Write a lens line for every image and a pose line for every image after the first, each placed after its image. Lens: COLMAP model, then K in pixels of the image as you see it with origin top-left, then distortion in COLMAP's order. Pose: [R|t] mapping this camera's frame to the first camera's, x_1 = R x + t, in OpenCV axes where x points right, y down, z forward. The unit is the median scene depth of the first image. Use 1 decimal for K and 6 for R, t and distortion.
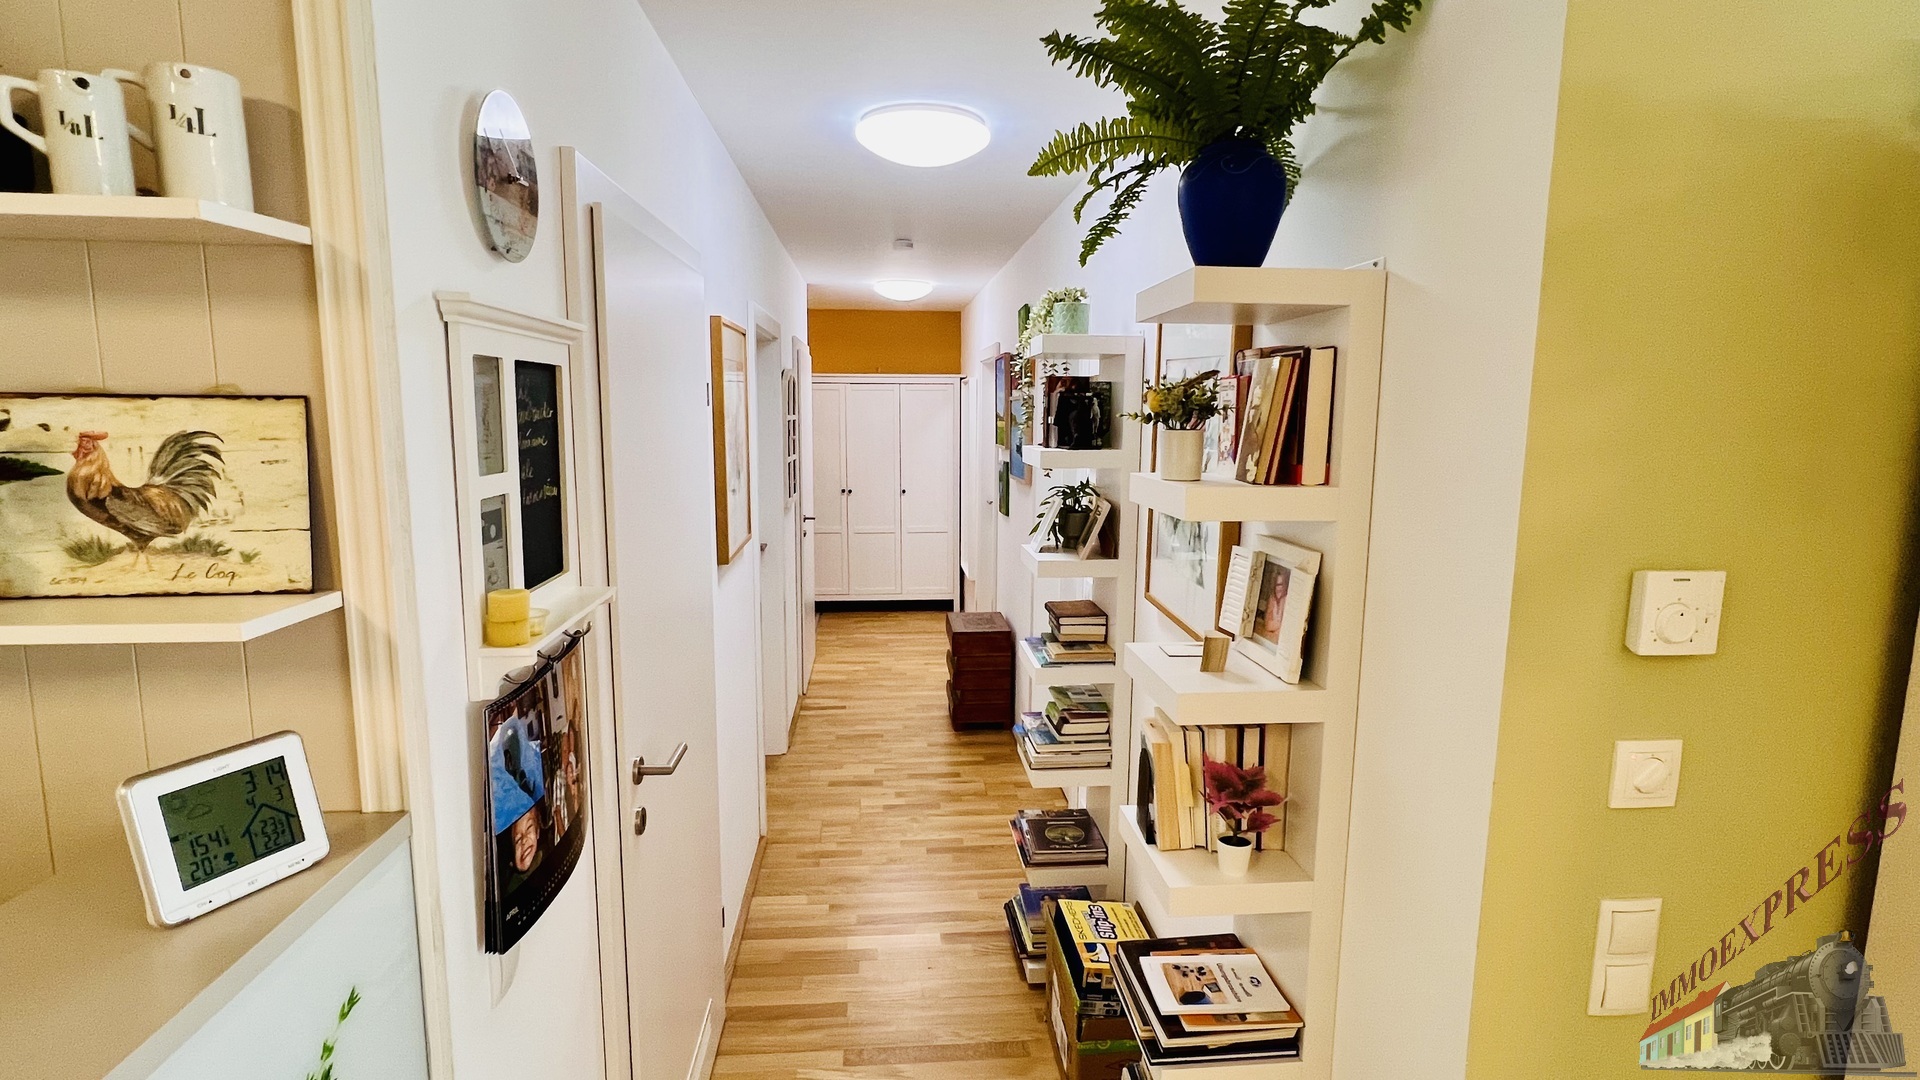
lens RADIAL K [[931.9, 0, 958.6], [0, 931.9, 547.6], [0, 0, 1]] dist [0.003243, 0.000375]
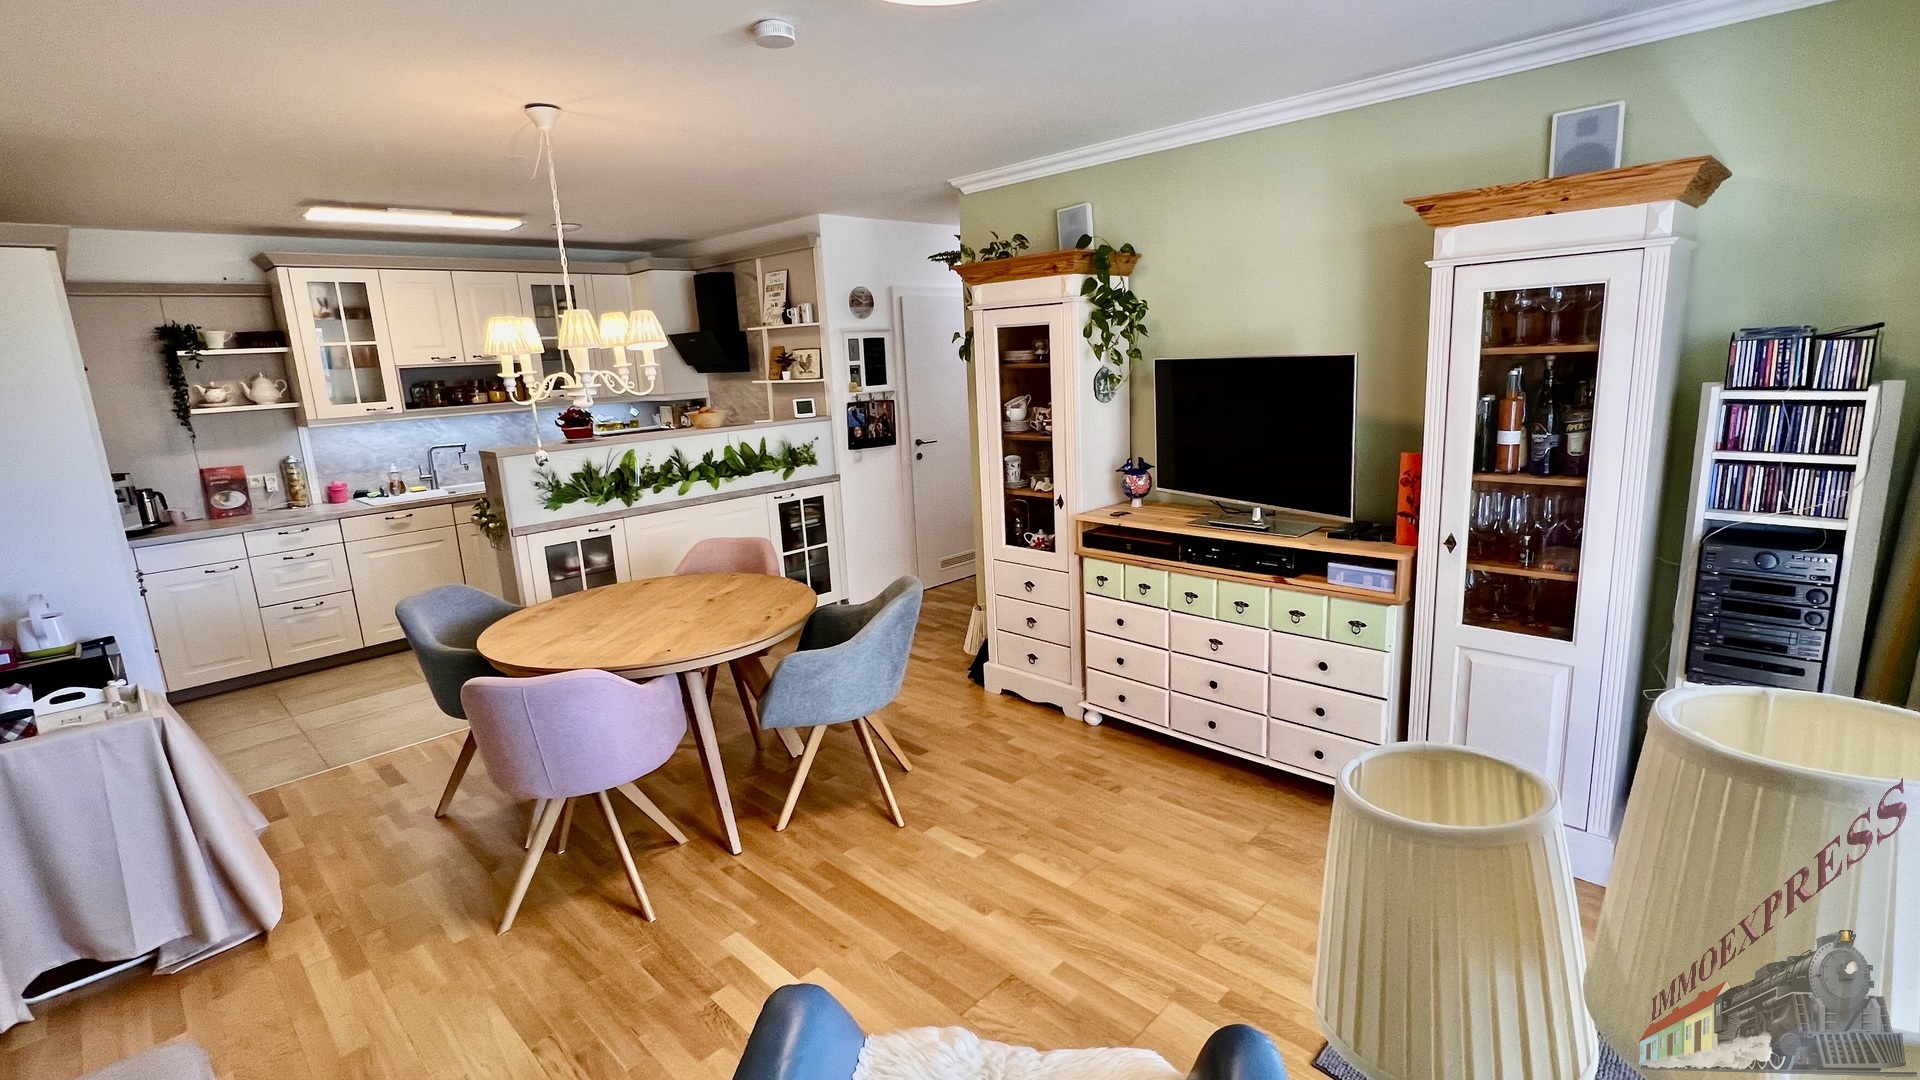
lens RADIAL K [[876.4, 0, 953.3], [0, 876.4, 534.3], [0, 0, 1]] dist [-0.013112, 0.000441]
pose [[0.650302, 0.118391, -0.750394, 2.831305], [-0.061021, 0.992730, 0.103744, 0.266772], [0.757221, -0.021675, 0.652799, -1.411814]]
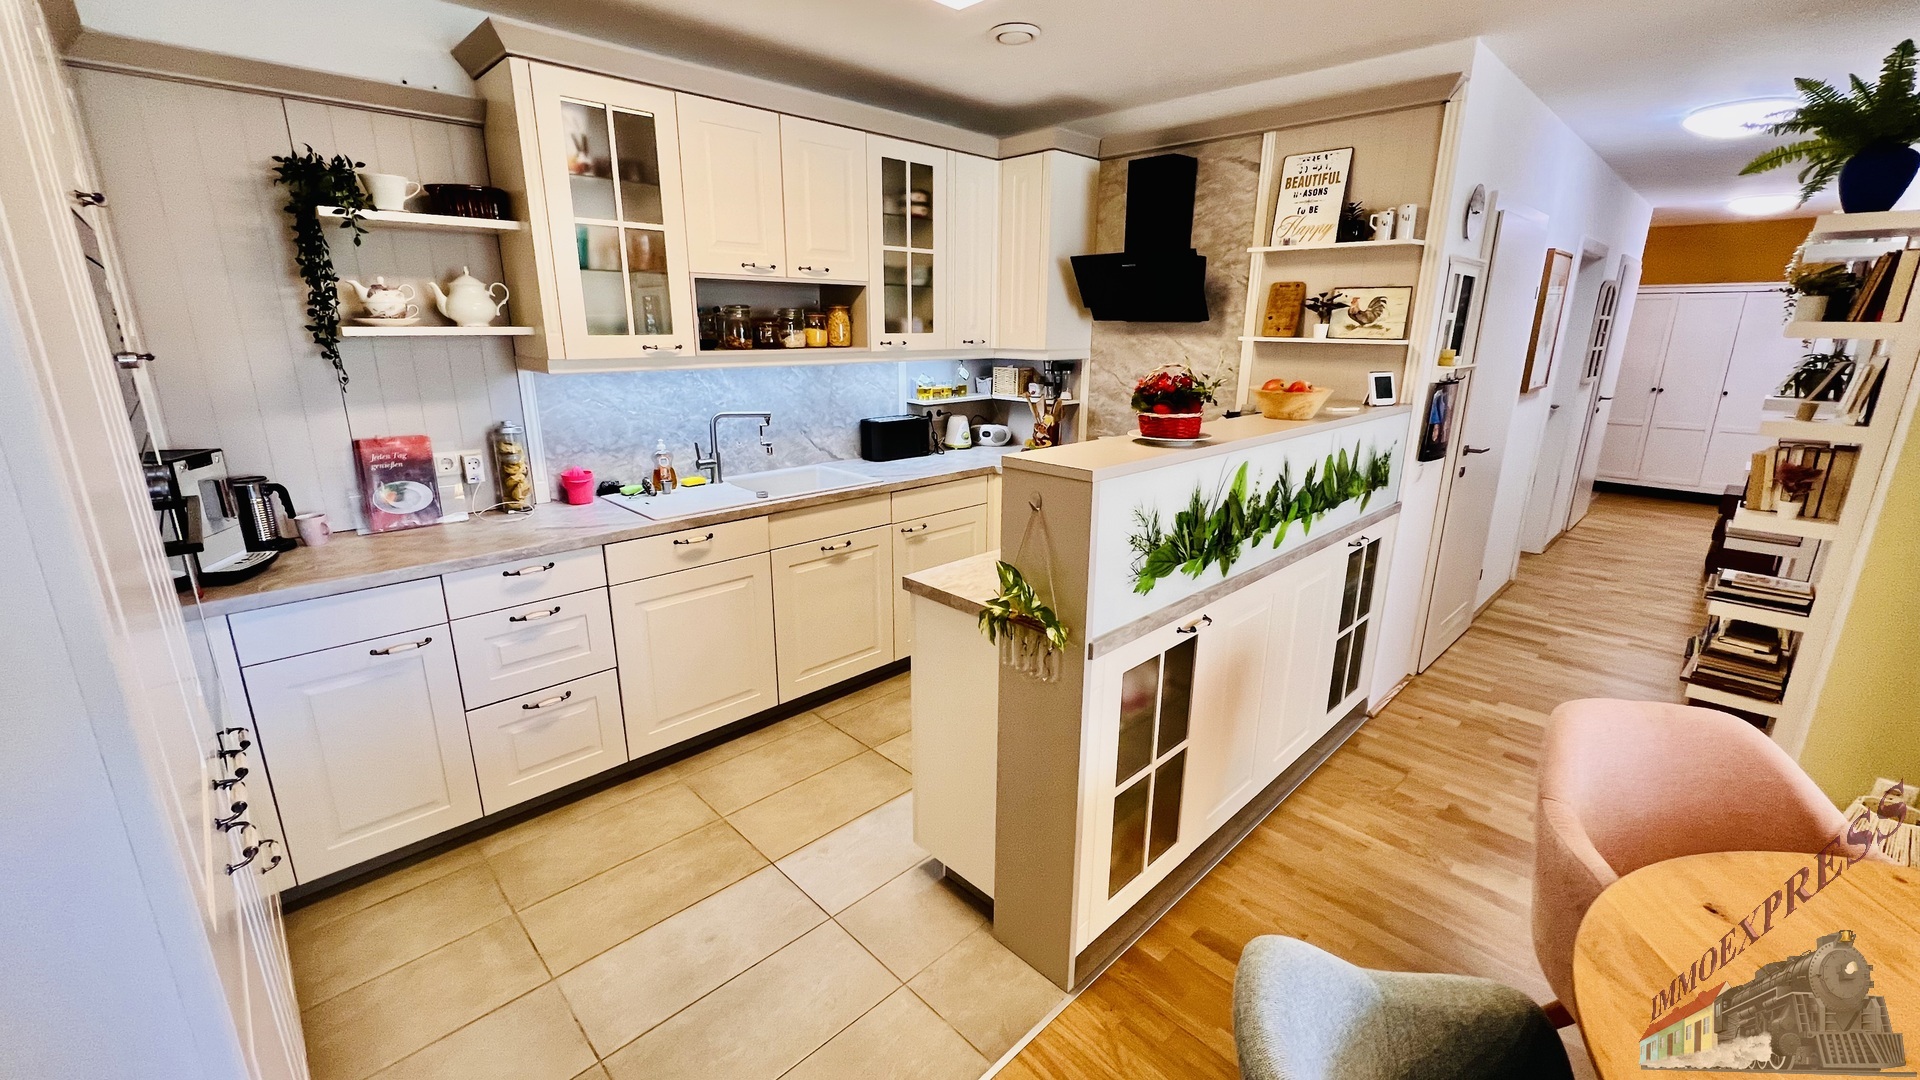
lens RADIAL K [[773.5, 0, 948.0], [0, 773.5, 531.9], [0, 0, 1]] dist [-0.003931, -0.000651]
pose [[0.630421, 0.200335, -0.749957, 0.404764], [-0.118278, 0.979633, 0.162262, 0.321700], [0.767190, -0.013591, 0.641276, -1.505407]]
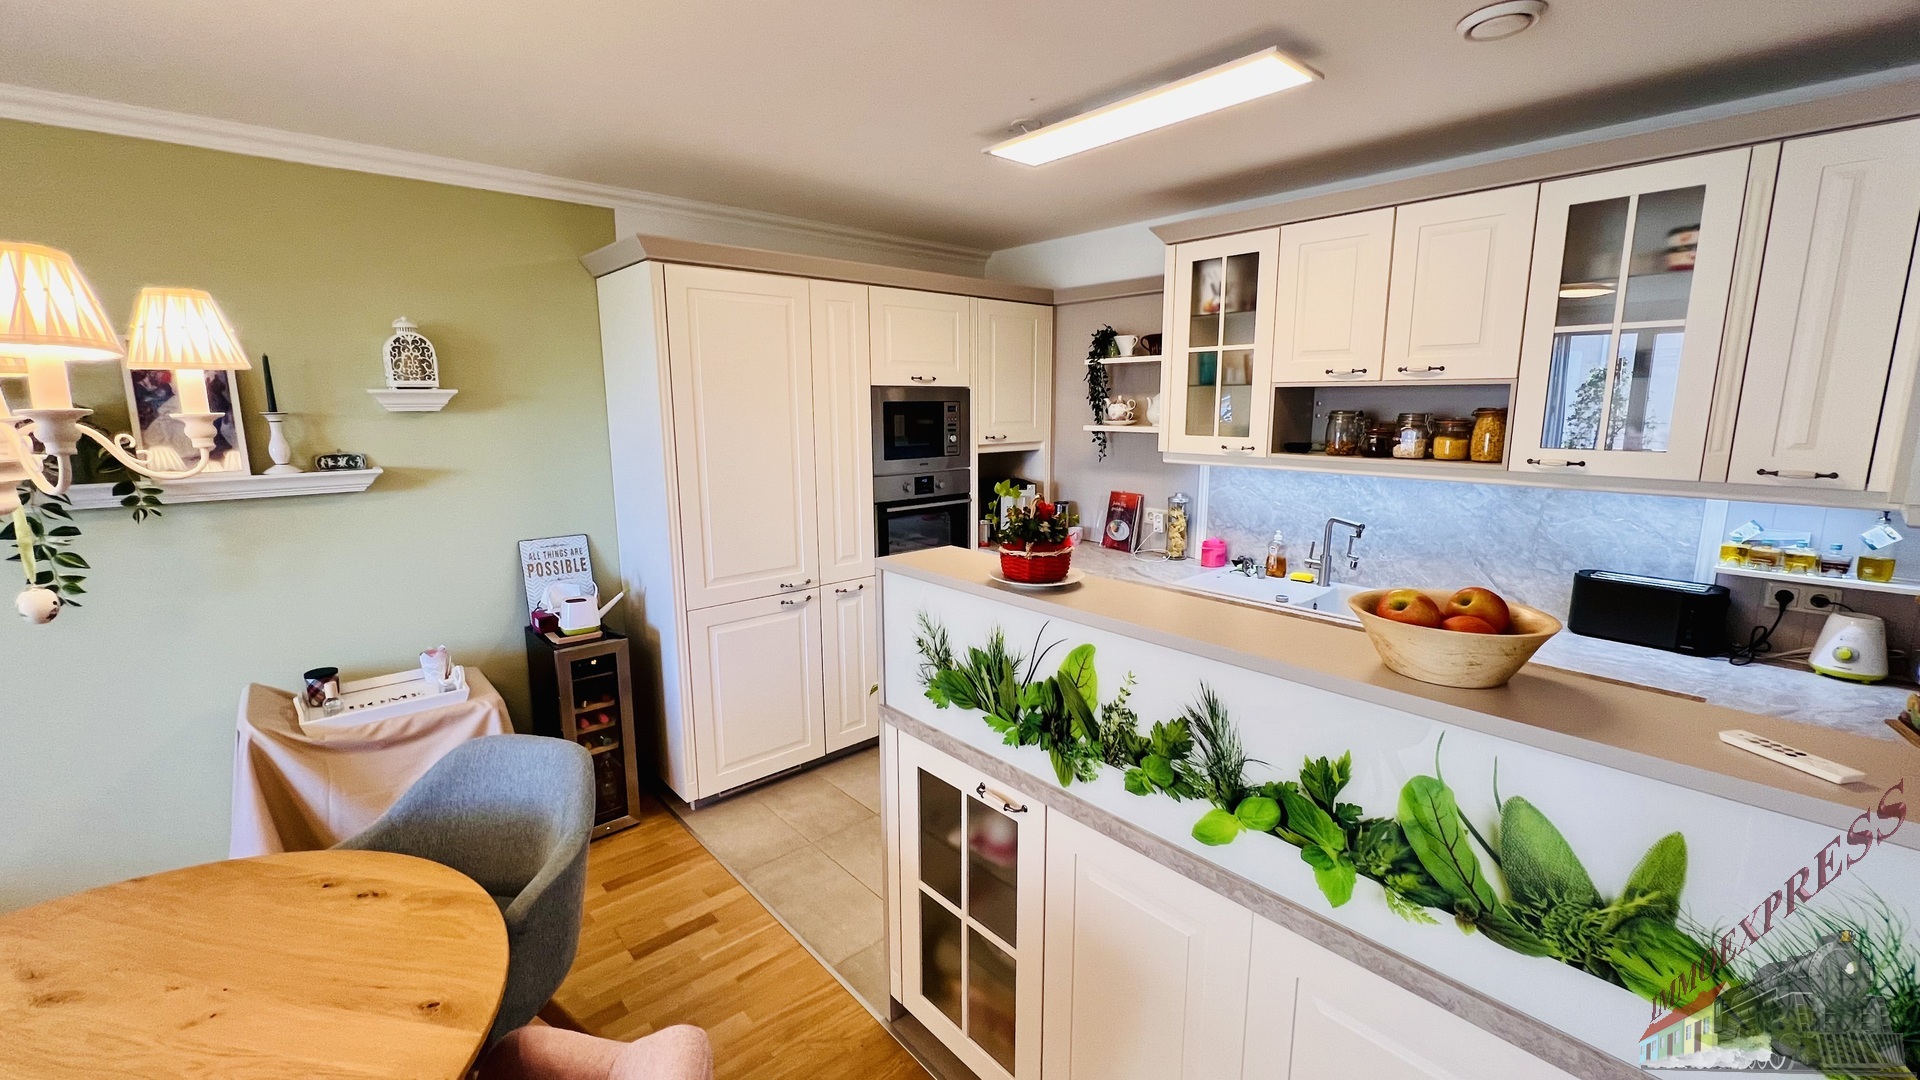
lens RADIAL K [[776.8, 0, 976.0], [0, 776.8, 531.5], [0, 0, 1]] dist [-0.002657, 0.000164]
pose [[-0.791950, 0.097589, -0.602737, 0.375317], [-0.094177, 0.955809, 0.278495, -0.033347], [0.603280, 0.277318, -0.747762, 0.371974]]
